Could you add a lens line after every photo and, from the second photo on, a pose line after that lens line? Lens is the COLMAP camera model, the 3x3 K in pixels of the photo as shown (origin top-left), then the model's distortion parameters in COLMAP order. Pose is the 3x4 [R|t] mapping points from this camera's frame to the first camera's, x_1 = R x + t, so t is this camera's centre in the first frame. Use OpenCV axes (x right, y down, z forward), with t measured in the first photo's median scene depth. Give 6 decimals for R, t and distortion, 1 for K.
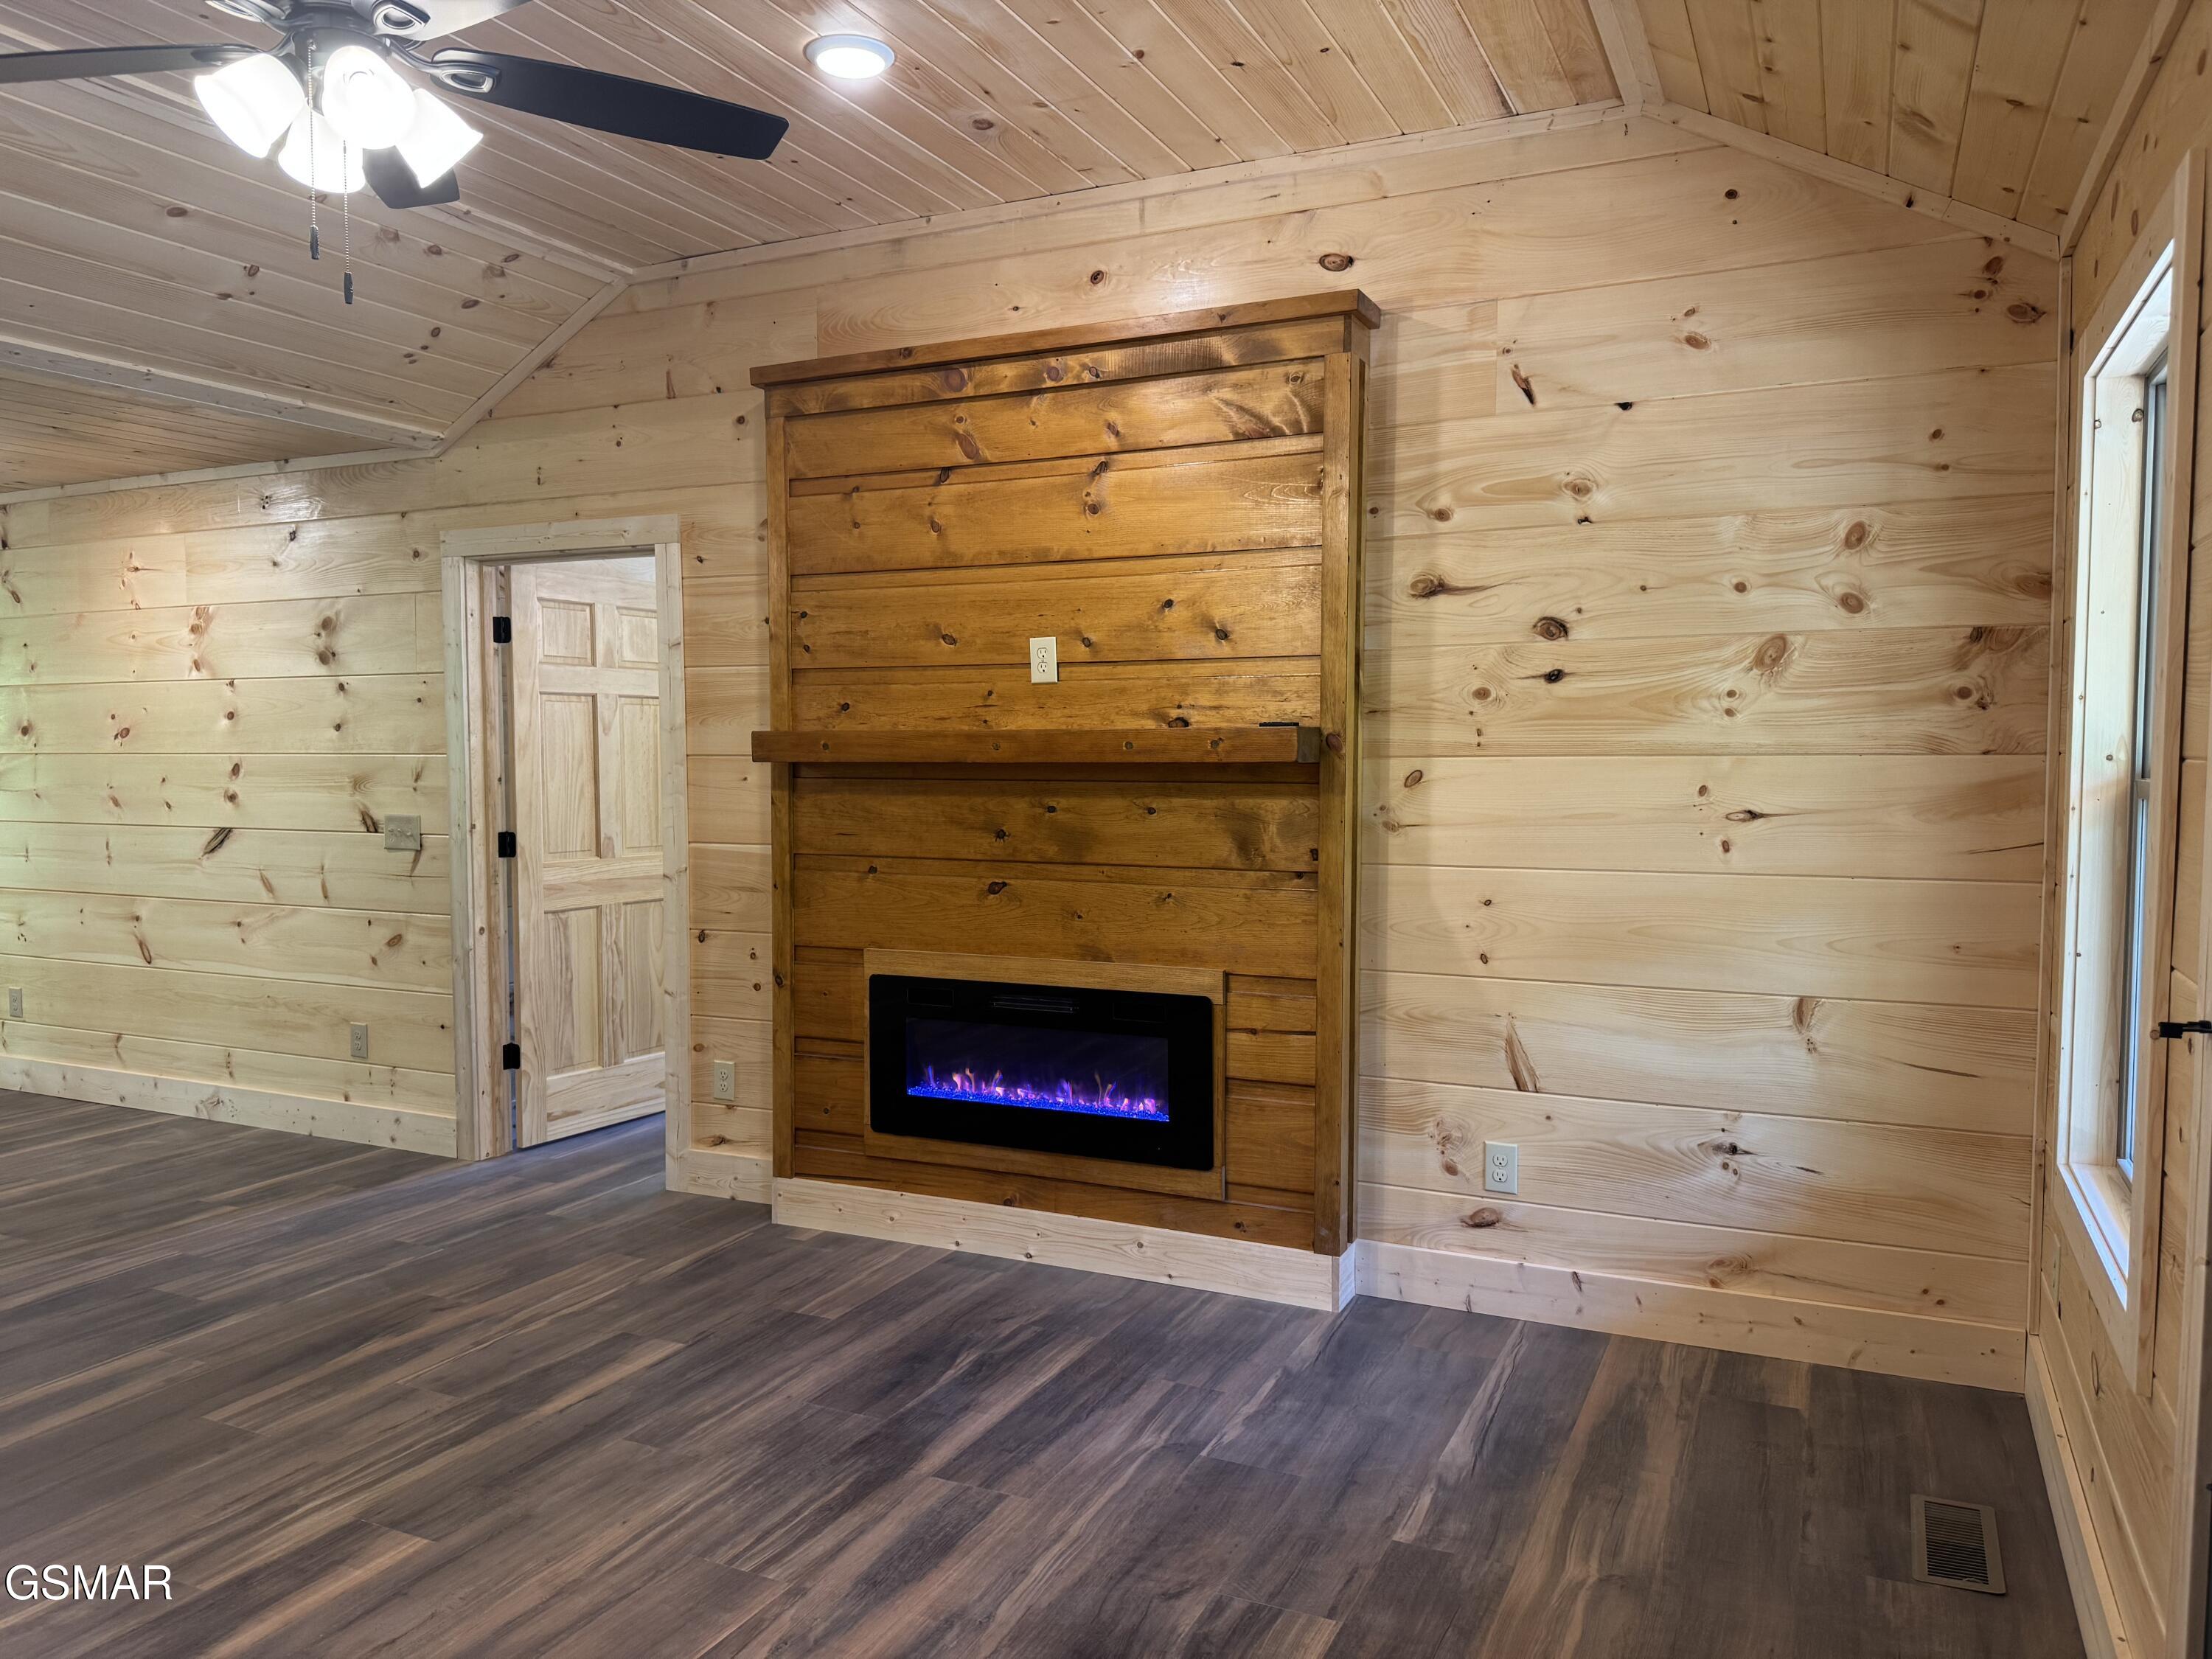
lens RADIAL K [[1568.2, 0, 1106.0], [0, 1568.2, 829.5], [0, 0, 1]] dist [0.081453, -0.086480]
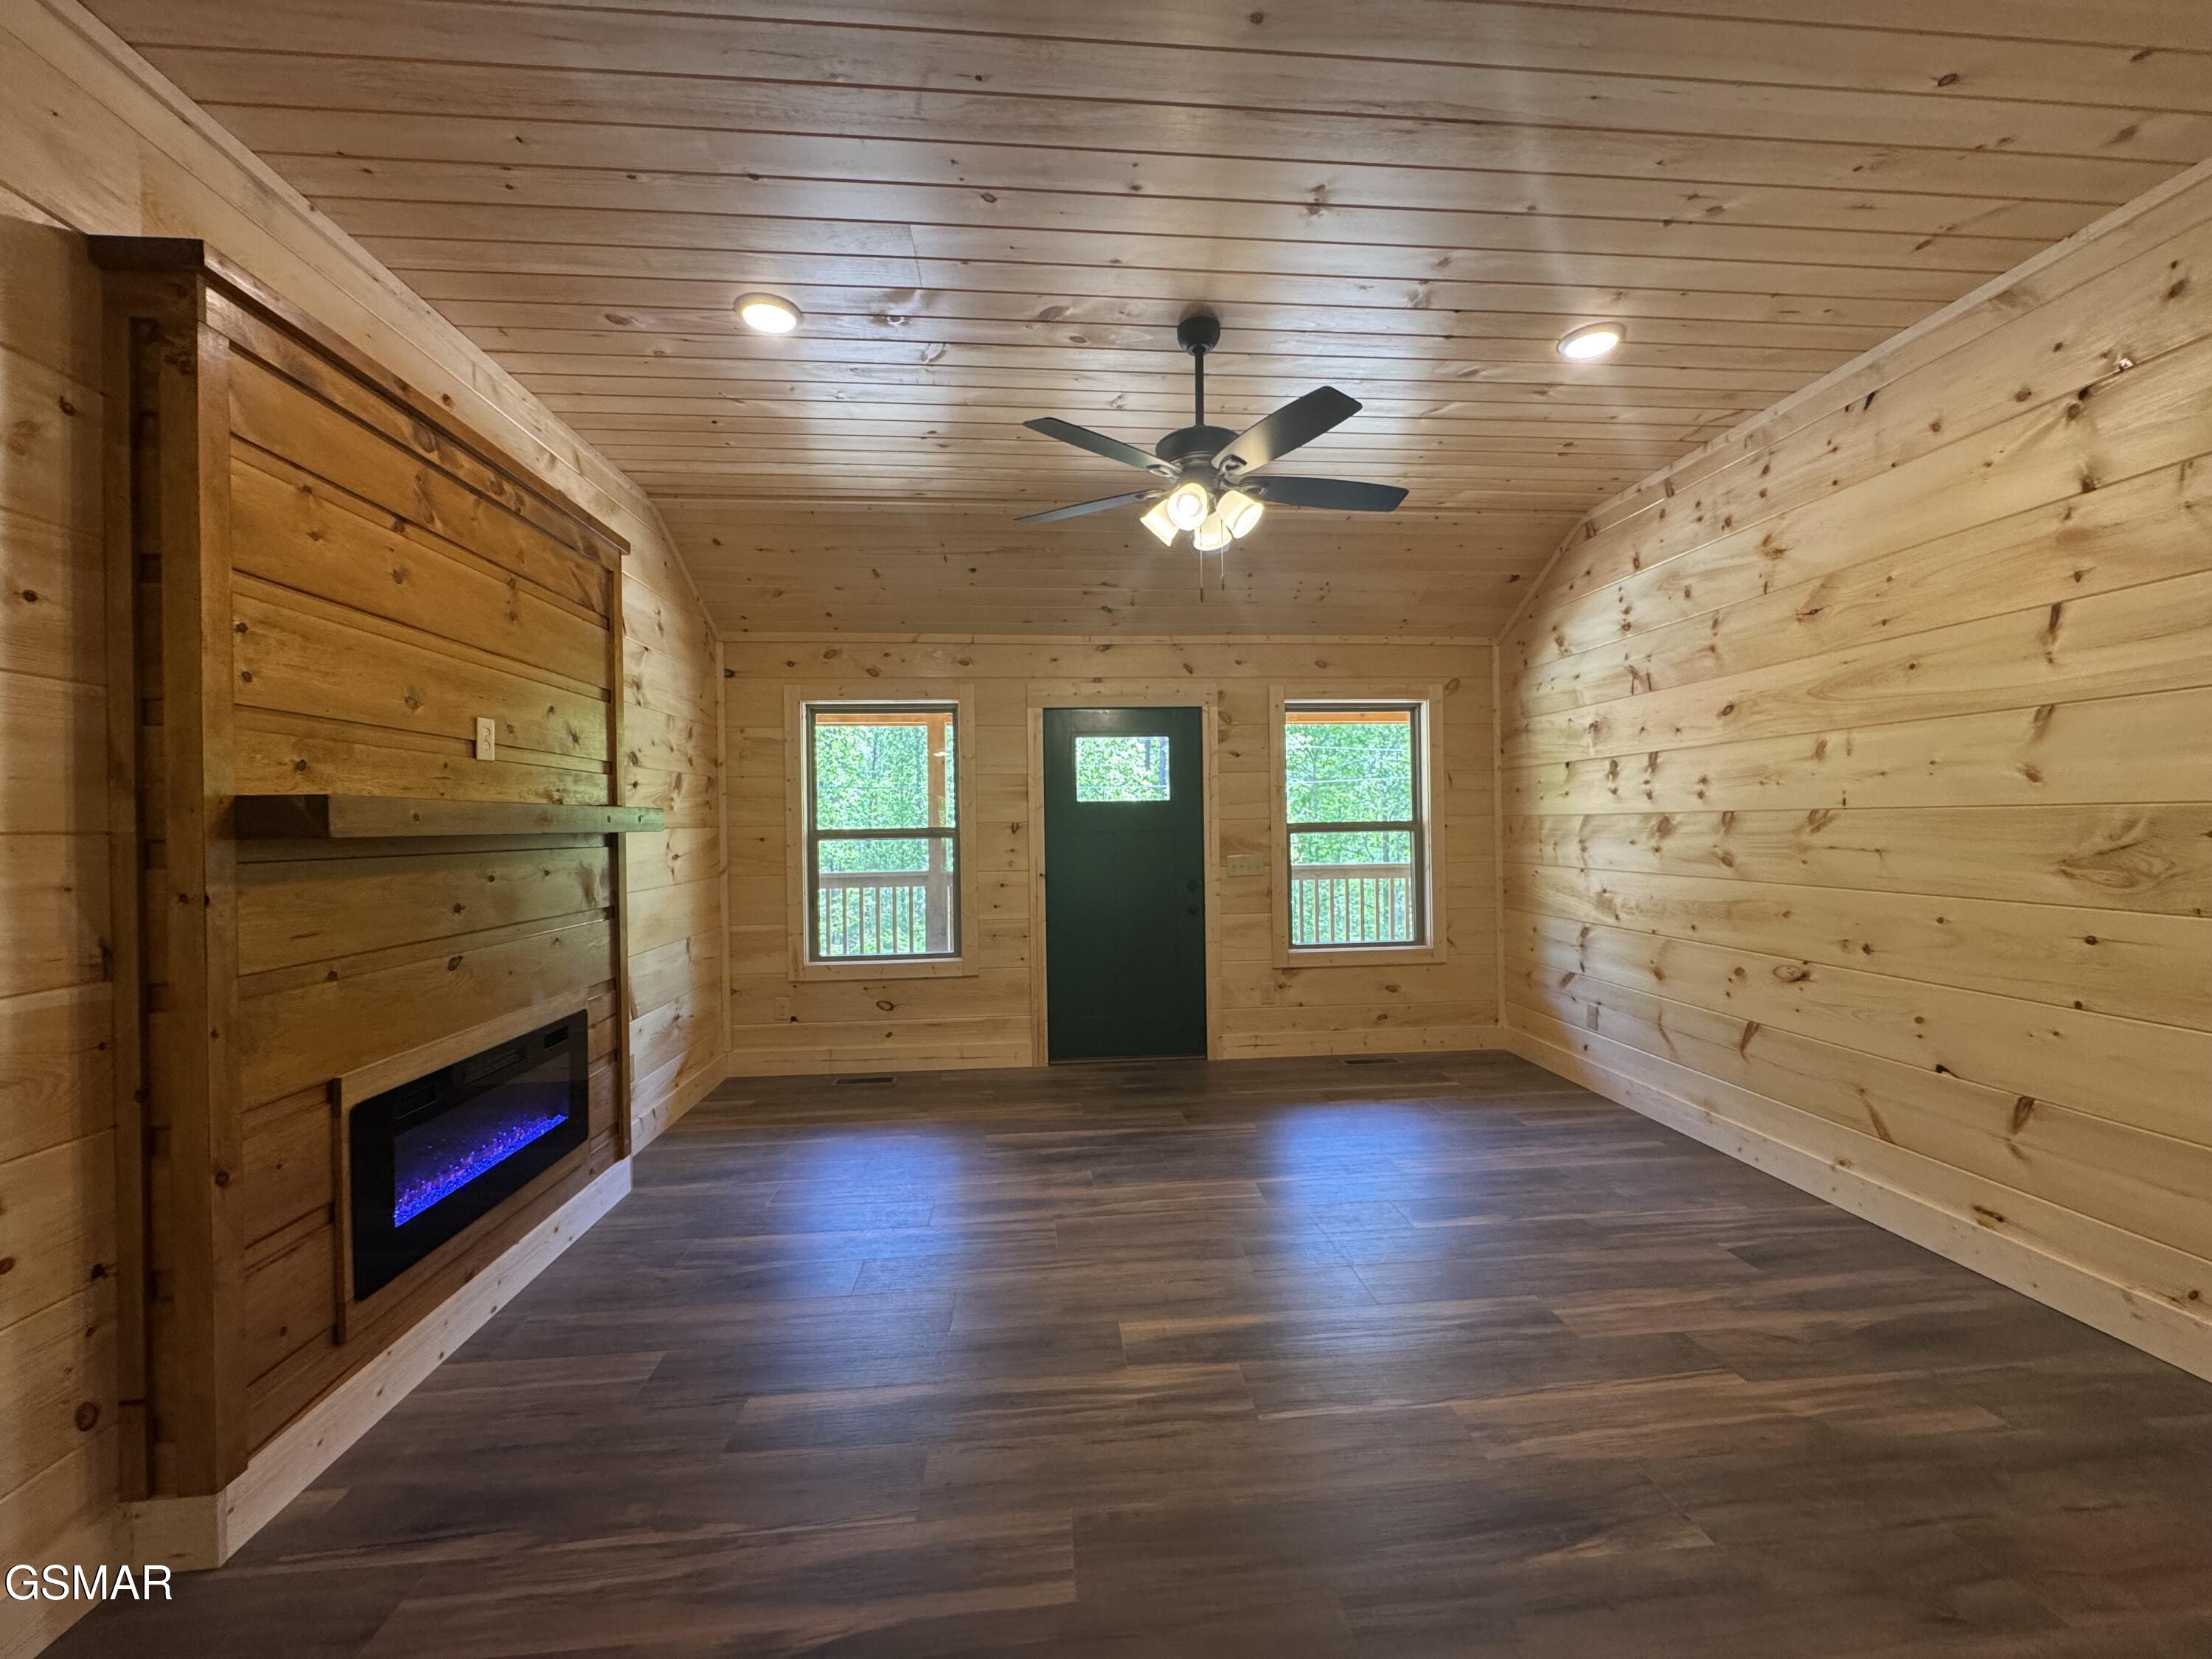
lens RADIAL K [[885.0, 0, 1104.0], [0, 885.0, 826.7], [0, 0, 1]] dist [-0.002391, -0.000029]
pose [[-0.504048, 0.009615, 0.863622, -0.776842], [0.067736, 0.997298, 0.028431, -0.037414], [-0.861015, 0.072829, -0.503337, 0.946440]]
